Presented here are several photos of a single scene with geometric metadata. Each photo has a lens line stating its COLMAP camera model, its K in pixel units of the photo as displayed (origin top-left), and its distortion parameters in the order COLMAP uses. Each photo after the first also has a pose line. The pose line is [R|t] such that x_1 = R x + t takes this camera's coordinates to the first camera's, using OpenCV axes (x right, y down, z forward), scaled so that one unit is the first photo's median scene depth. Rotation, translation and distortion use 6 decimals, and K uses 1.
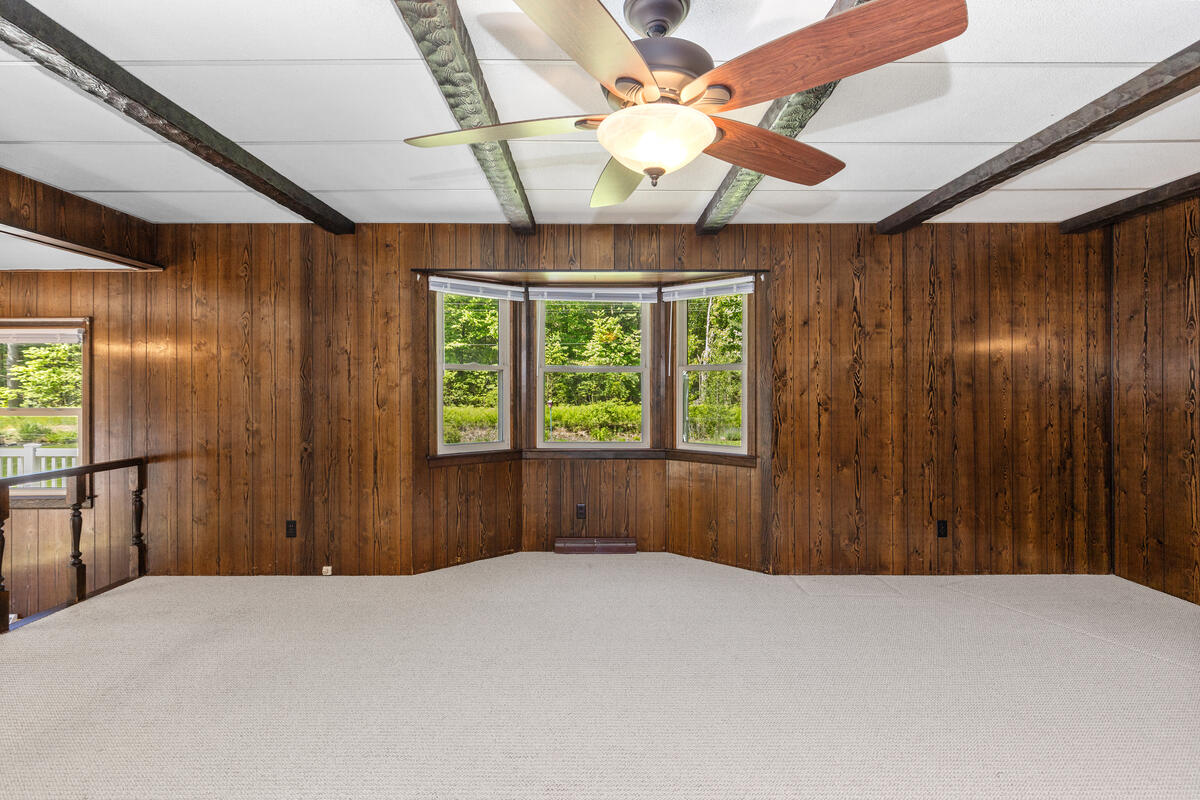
lens RADIAL K [[545.6, 0, 599.6], [0, 545.6, 394.5], [0, 0, 1]] dist [-0.000086, -0.001351]
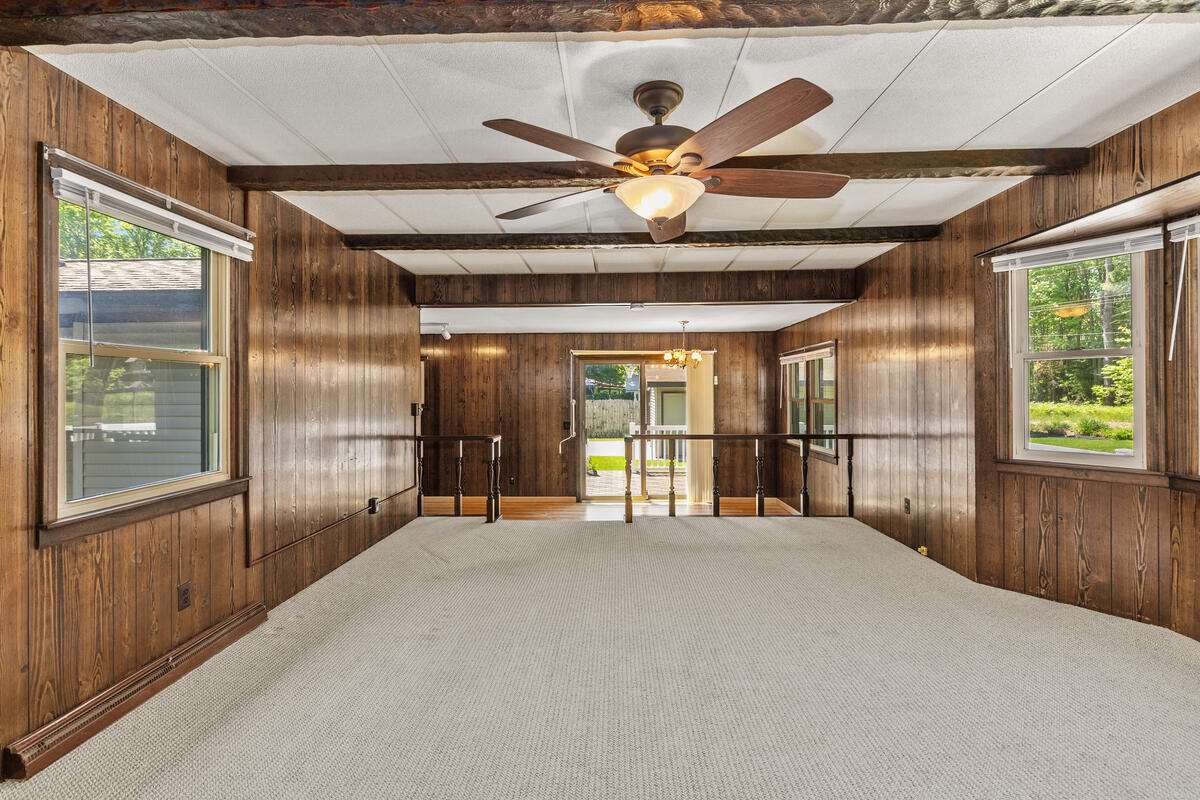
lens RADIAL K [[545.6, 0, 600.1], [0, 545.6, 393.0], [0, 0, 1]] dist [-0.000086, -0.001351]
pose [[-0.027343, 0.003359, -0.999620, 0.592737], [-0.002119, 0.999992, 0.003418, 0.004567], [0.999624, 0.002211, -0.027336, 0.373630]]
